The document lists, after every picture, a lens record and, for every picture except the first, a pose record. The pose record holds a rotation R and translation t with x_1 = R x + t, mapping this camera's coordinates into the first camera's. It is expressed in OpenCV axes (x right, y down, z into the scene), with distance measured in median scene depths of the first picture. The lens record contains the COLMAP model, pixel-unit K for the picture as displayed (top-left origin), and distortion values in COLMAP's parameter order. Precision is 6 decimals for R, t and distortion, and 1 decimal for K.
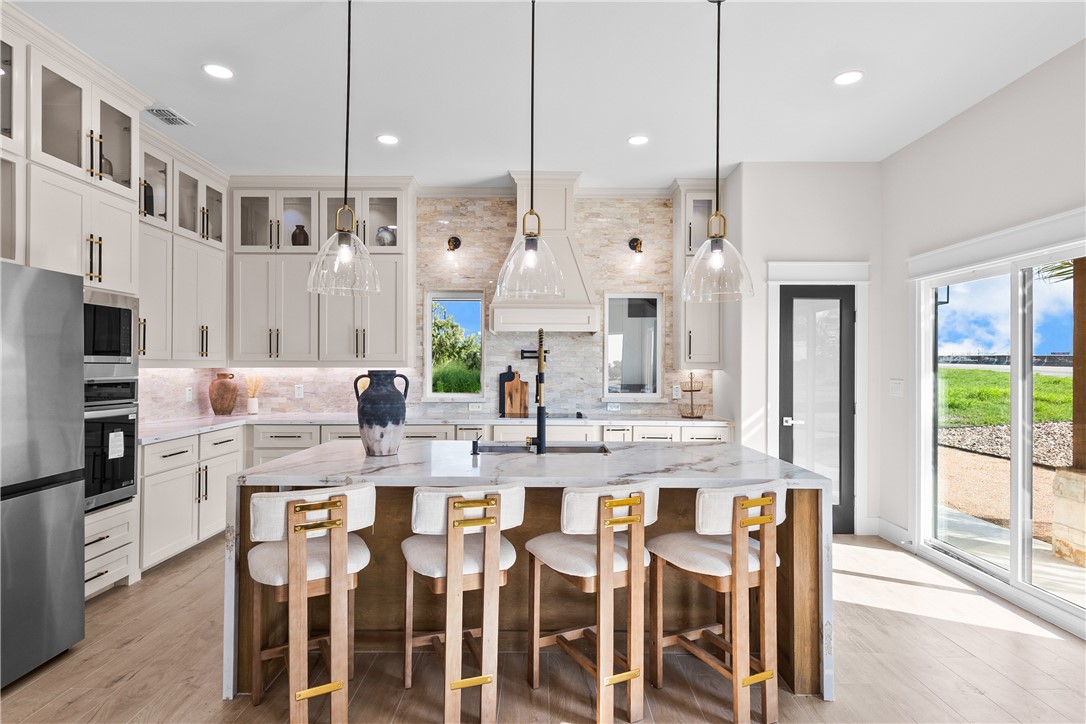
lens RADIAL K [[587.9, 0, 537.3], [0, 587.9, 362.4], [0, 0, 1]] dist [0.019784, -0.001063]
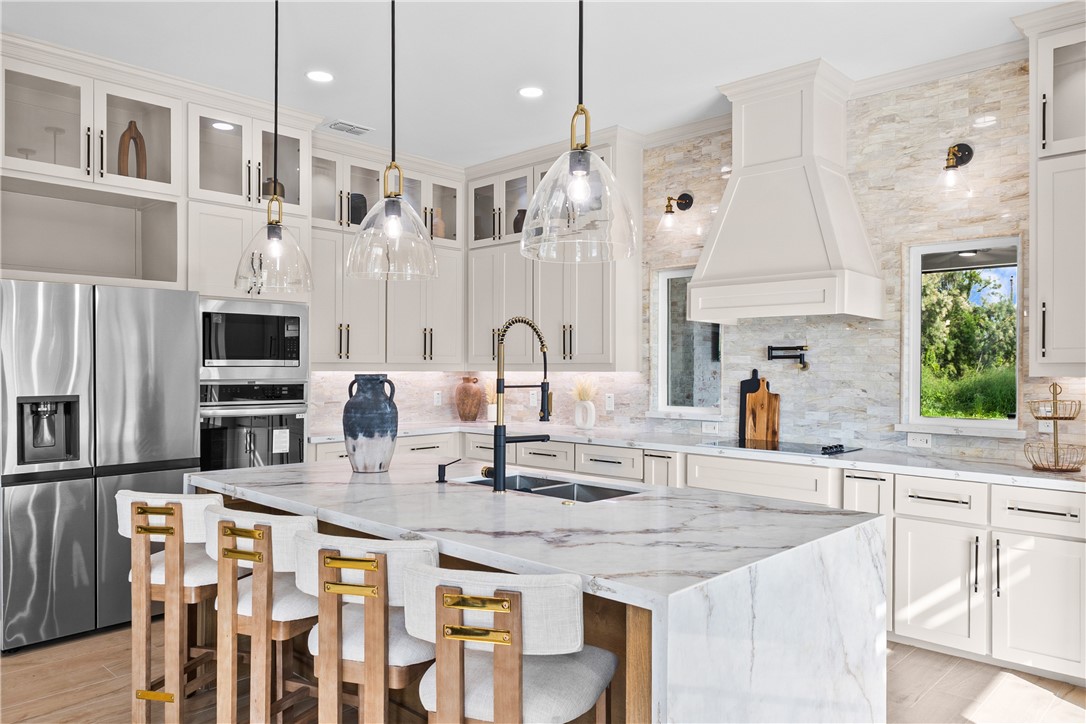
lens RADIAL K [[750.4, 0, 550.5], [0, 750.4, 367.9], [0, 0, 1]] dist [0.016200, -0.006971]
pose [[0.729896, -0.000604, -0.683558, 0.412415], [0.002670, 0.999994, 0.001968, 0.001487], [0.683553, -0.003262, 0.729894, 0.223058]]
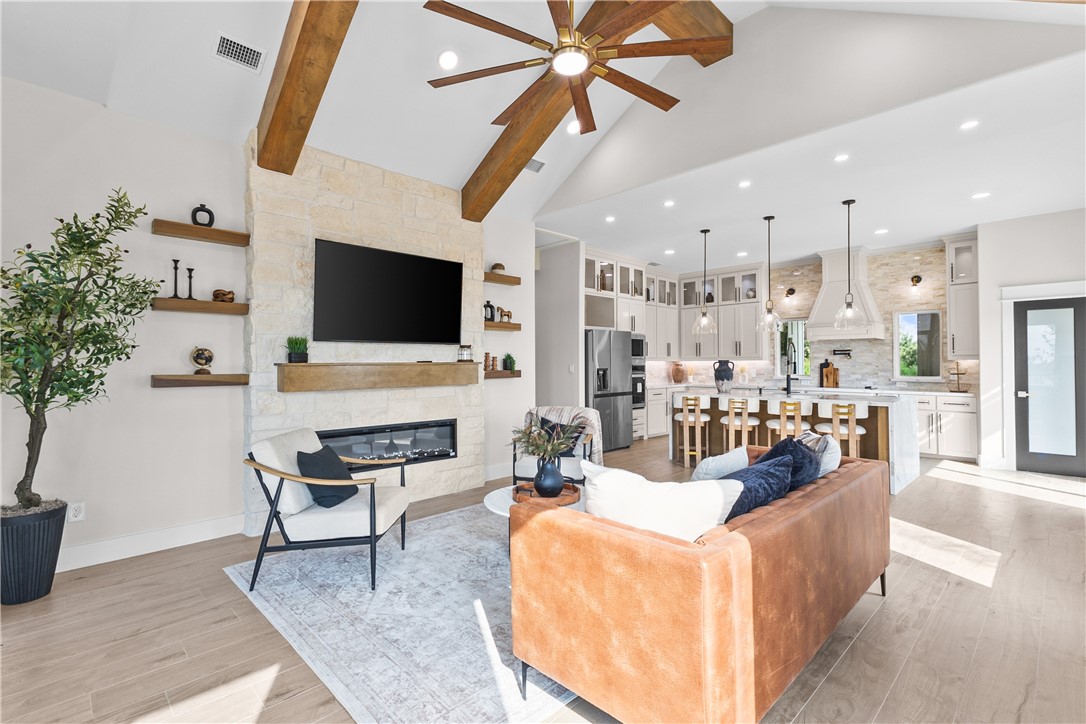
lens RADIAL K [[502.5, 0, 543.4], [0, 502.5, 353.6], [0, 0, 1]] dist [0.020676, 0.000492]
pose [[0.706262, -0.019614, -0.707679, 0.458296], [0.008386, 0.999778, -0.019340, 0.012774], [0.707901, 0.007724, 0.706270, -0.700234]]
